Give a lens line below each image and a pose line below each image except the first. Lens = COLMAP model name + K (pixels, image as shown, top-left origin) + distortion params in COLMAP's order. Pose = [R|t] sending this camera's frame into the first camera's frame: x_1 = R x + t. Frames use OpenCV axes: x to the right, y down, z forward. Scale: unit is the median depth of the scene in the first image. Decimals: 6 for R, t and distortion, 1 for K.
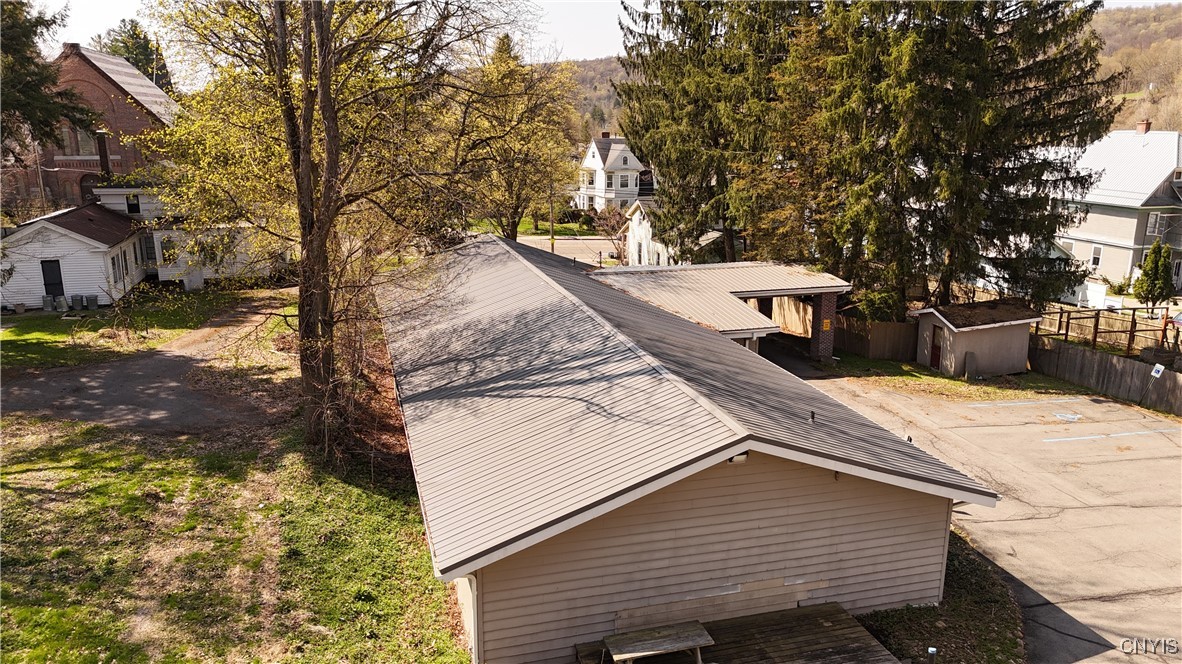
lens RADIAL K [[868.4, 0, 591.0], [0, 868.4, 332.0], [0, 0, 1]] dist [0.096621, -0.111923]
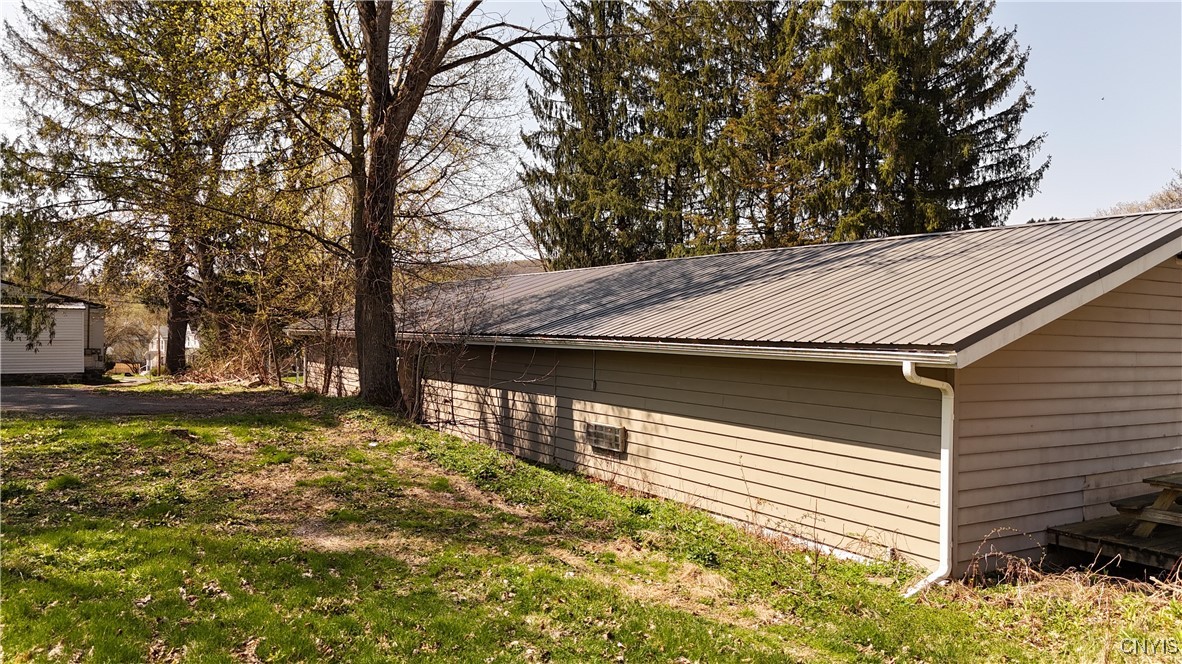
lens RADIAL K [[868.4, 0, 591.0], [0, 868.4, 332.0], [0, 0, 1]] dist [0.096621, -0.111923]
pose [[0.960076, 0.007828, 0.279630, -0.348111], [0.058300, 0.972060, -0.227379, 0.234854], [-0.273597, 0.234603, 0.932795, 0.315592]]
